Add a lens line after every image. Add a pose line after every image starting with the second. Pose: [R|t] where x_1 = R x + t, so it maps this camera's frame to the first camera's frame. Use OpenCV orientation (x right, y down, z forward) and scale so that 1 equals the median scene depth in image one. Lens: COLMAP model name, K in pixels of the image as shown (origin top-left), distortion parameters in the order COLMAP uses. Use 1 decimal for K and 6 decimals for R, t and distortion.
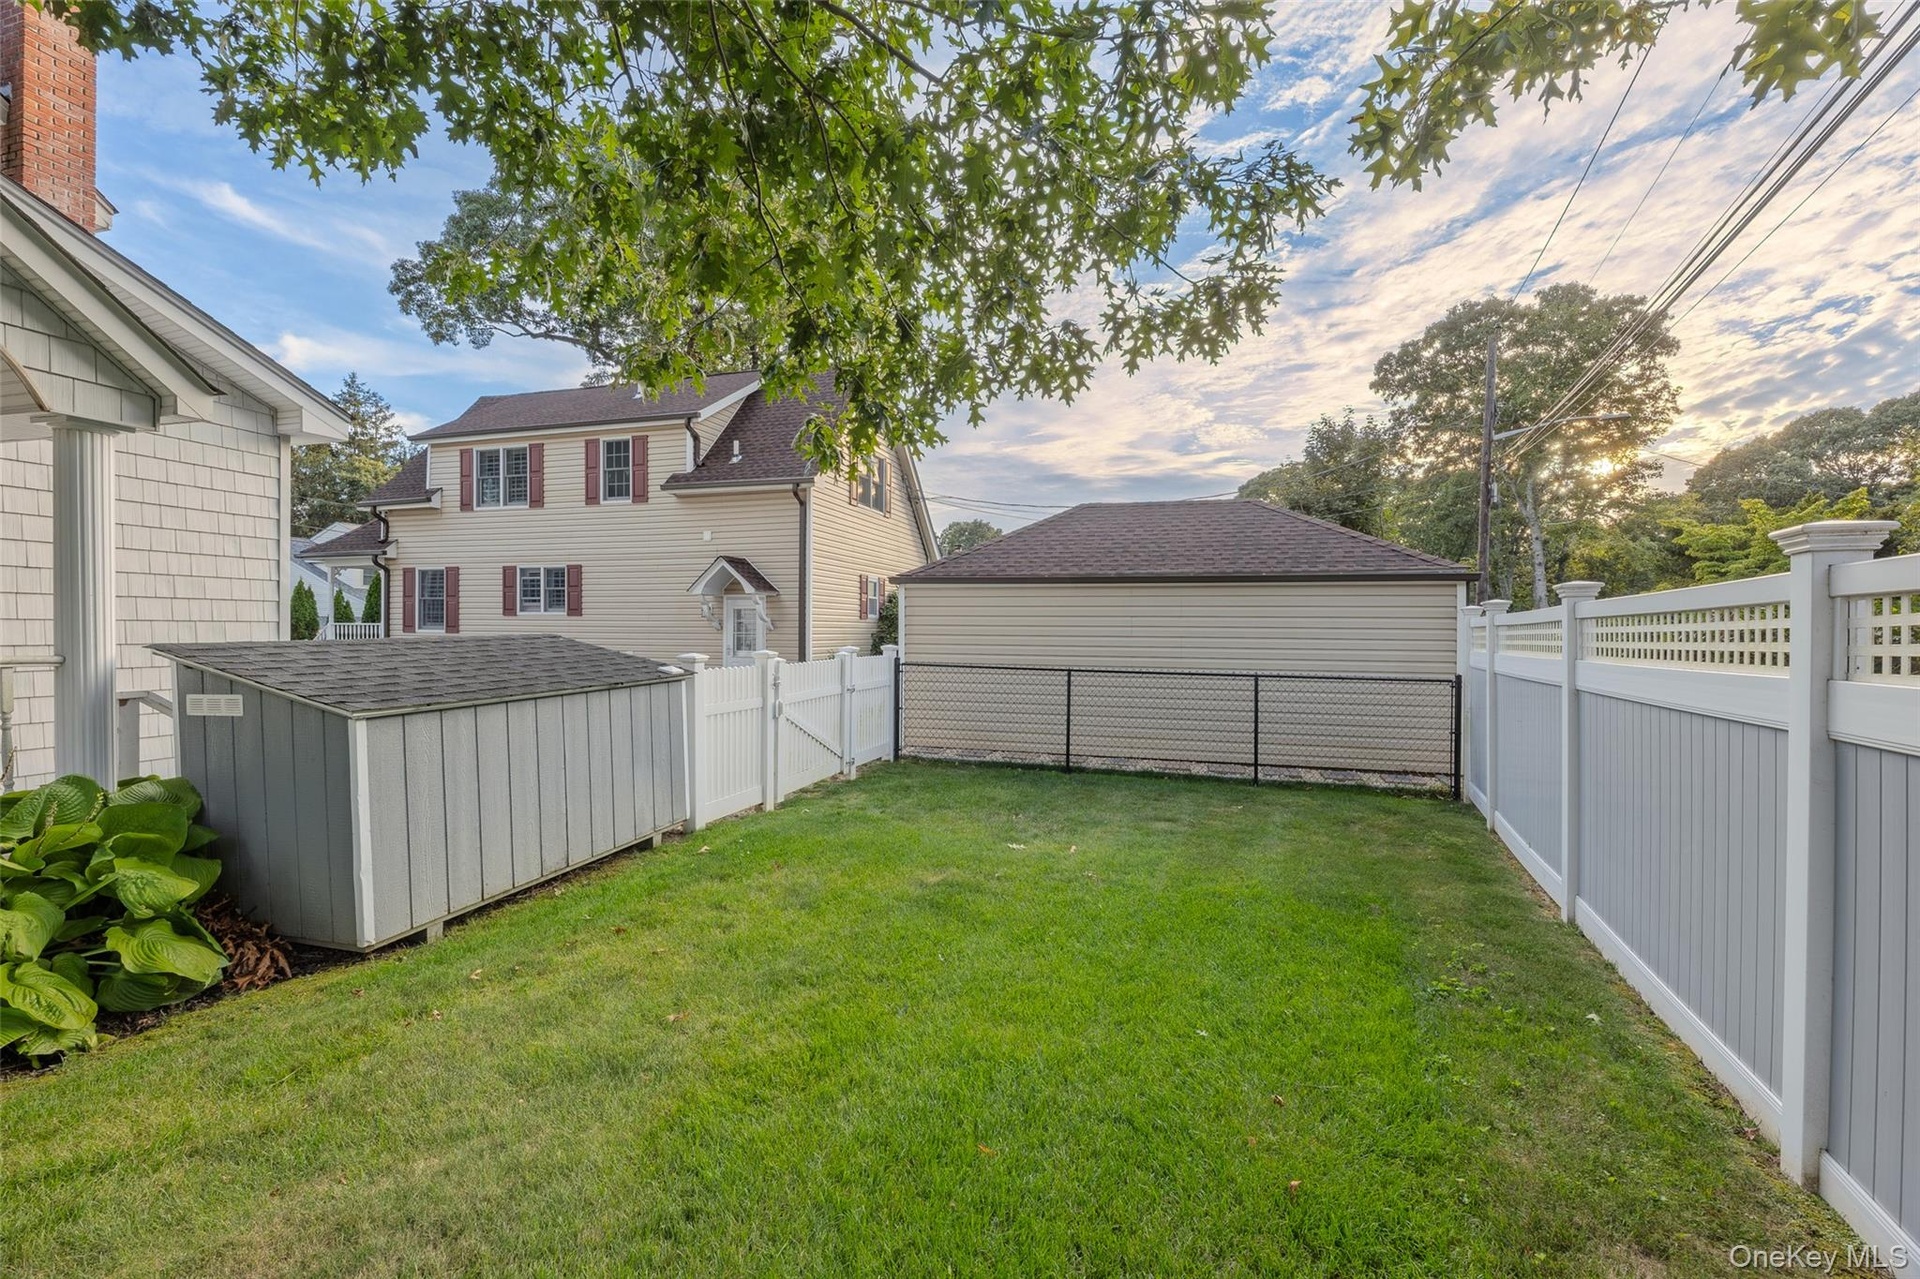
lens RADIAL K [[725.8, 0, 960.0], [0, 725.8, 639.5], [0, 0, 1]] dist [0.001597, -0.000162]
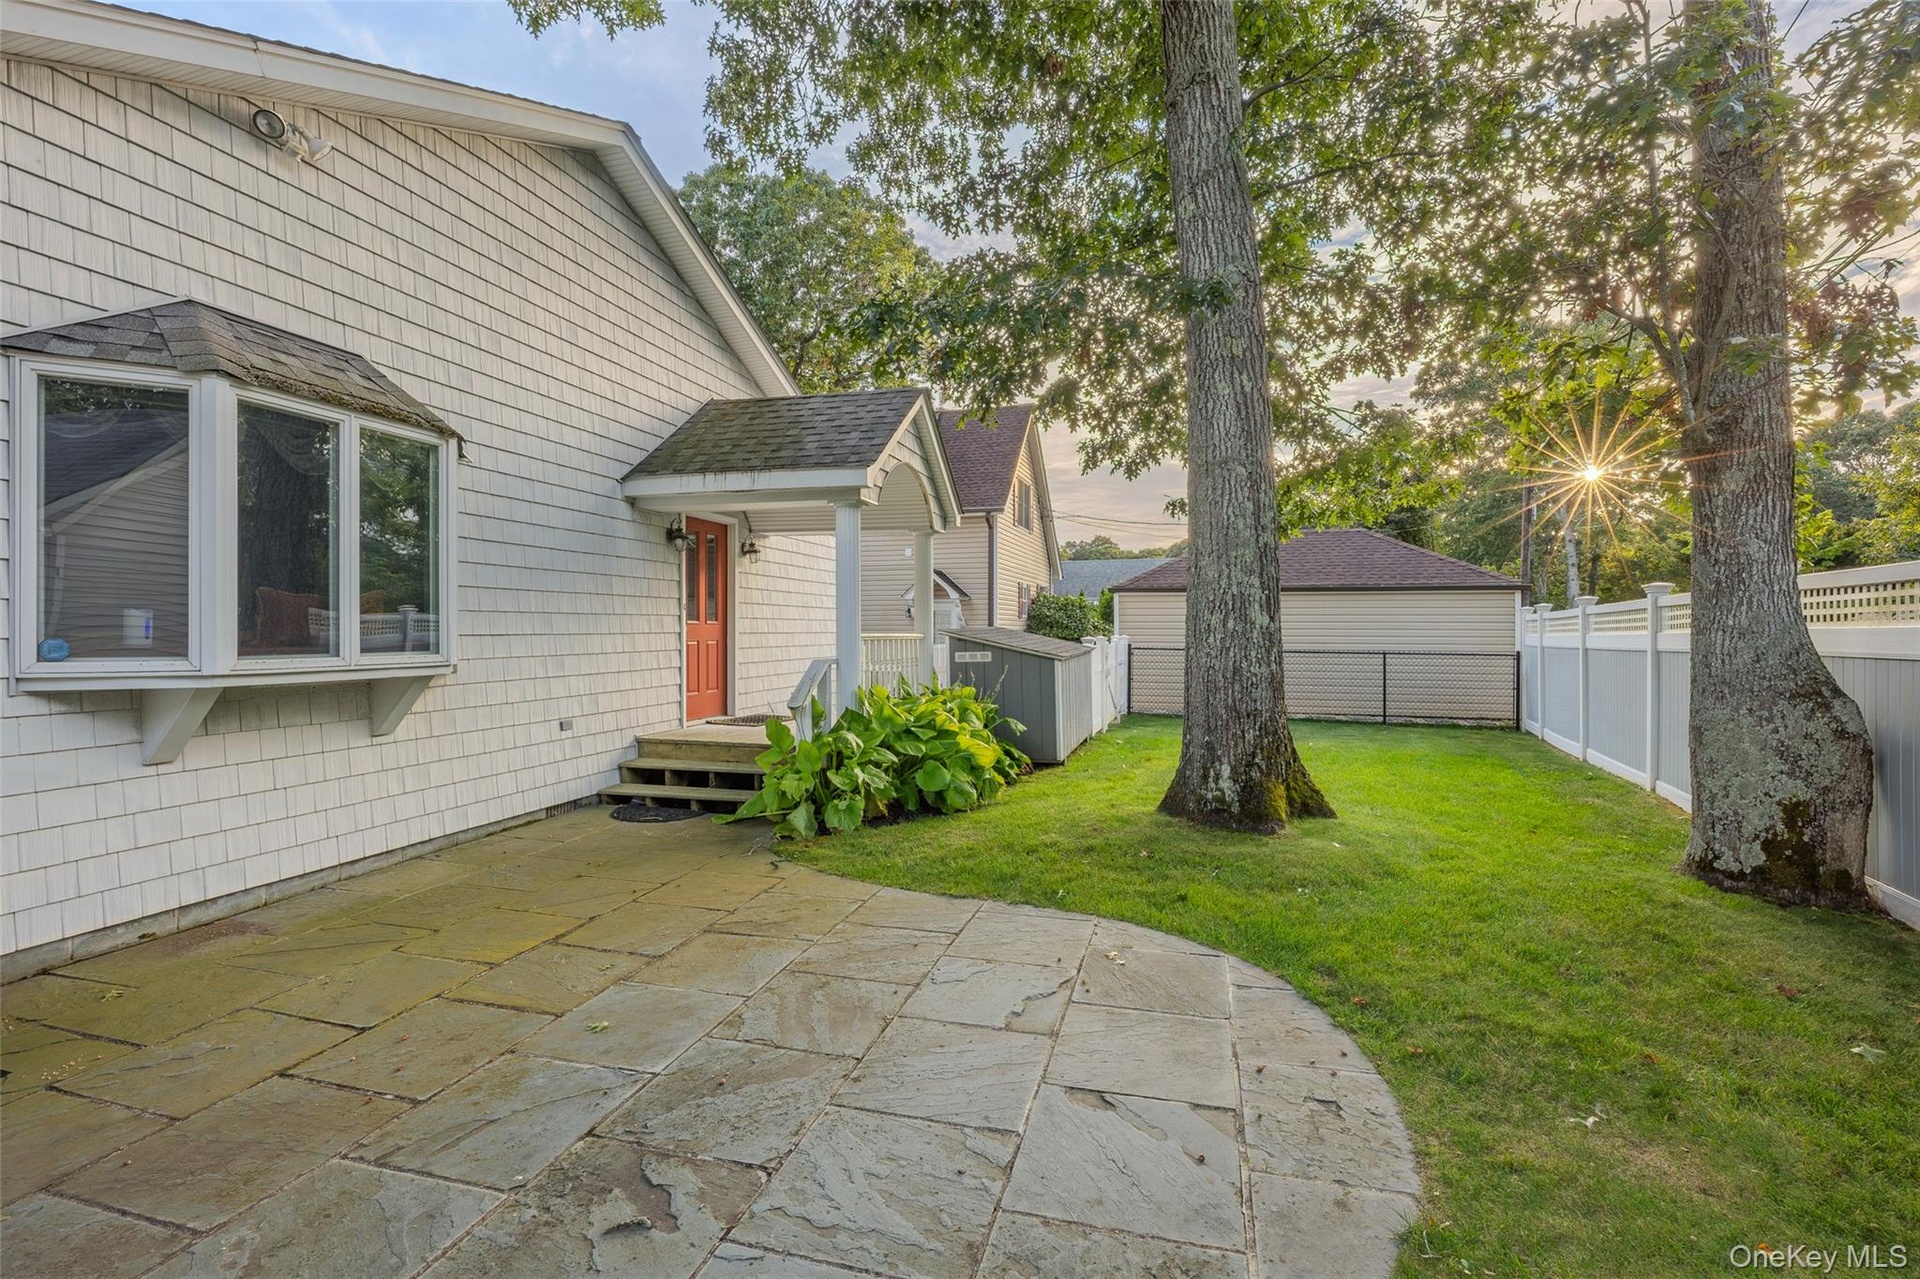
lens RADIAL K [[777.0, 0, 960.0], [0, 777.0, 639.5], [0, 0, 1]] dist [0.006370, 0.000145]
pose [[0.999966, -0.005767, 0.005854, -0.437450], [0.005781, 0.999980, -0.002459, 0.017388], [-0.005839, 0.002493, 0.999980, -0.559341]]
